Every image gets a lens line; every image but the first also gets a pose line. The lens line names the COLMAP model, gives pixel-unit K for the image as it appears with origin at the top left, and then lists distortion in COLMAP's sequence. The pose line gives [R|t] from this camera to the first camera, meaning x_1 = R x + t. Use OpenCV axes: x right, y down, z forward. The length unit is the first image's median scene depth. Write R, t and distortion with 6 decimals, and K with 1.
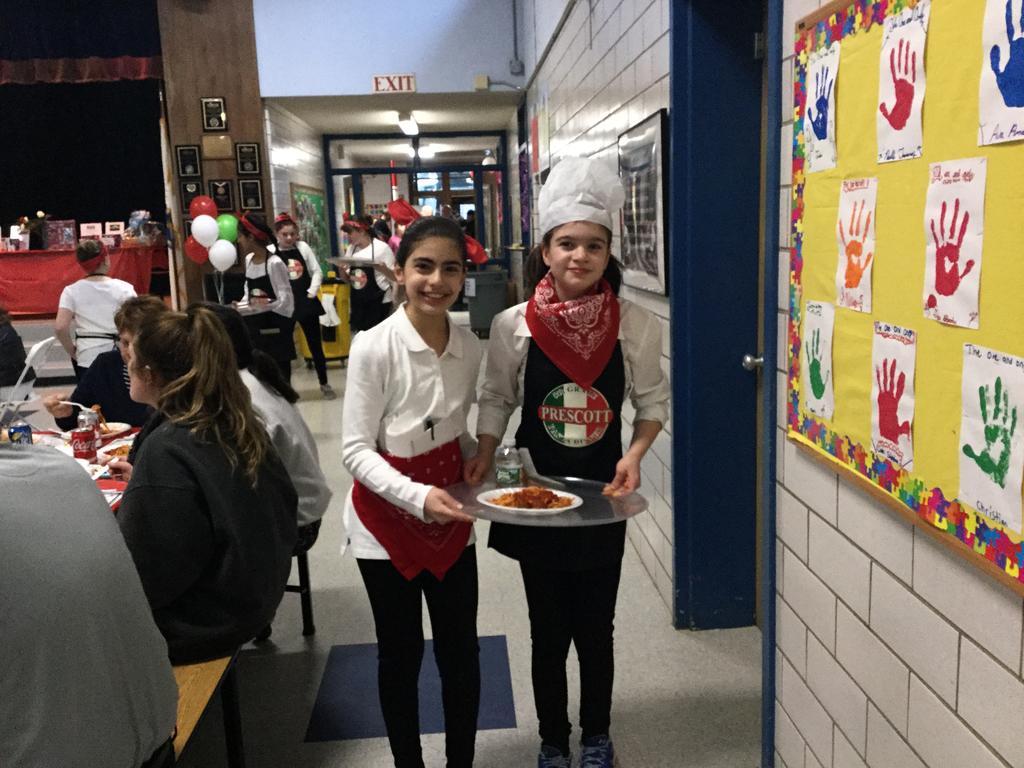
lens RADIAL K [[962.0, 0, 511.8], [0, 962.0, 385.7], [0, 0, 1]] dist [0.064868, 0.000000]
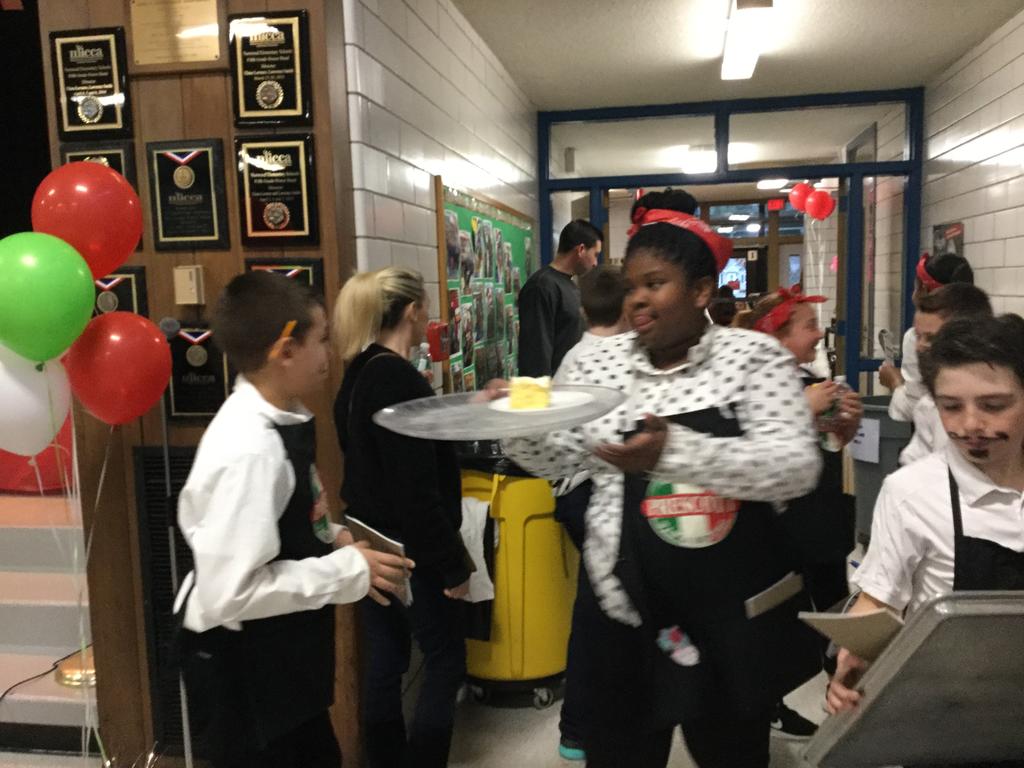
lens RADIAL K [[962.0, 0, 511.6], [0, 962.0, 383.2], [0, 0, 1]] dist [0.064868, 0.000000]
pose [[0.975430, 0.032512, -0.217898, -0.132227], [-0.046220, 0.997240, -0.058112, -0.124263], [0.215407, 0.066755, 0.974240, 0.731245]]
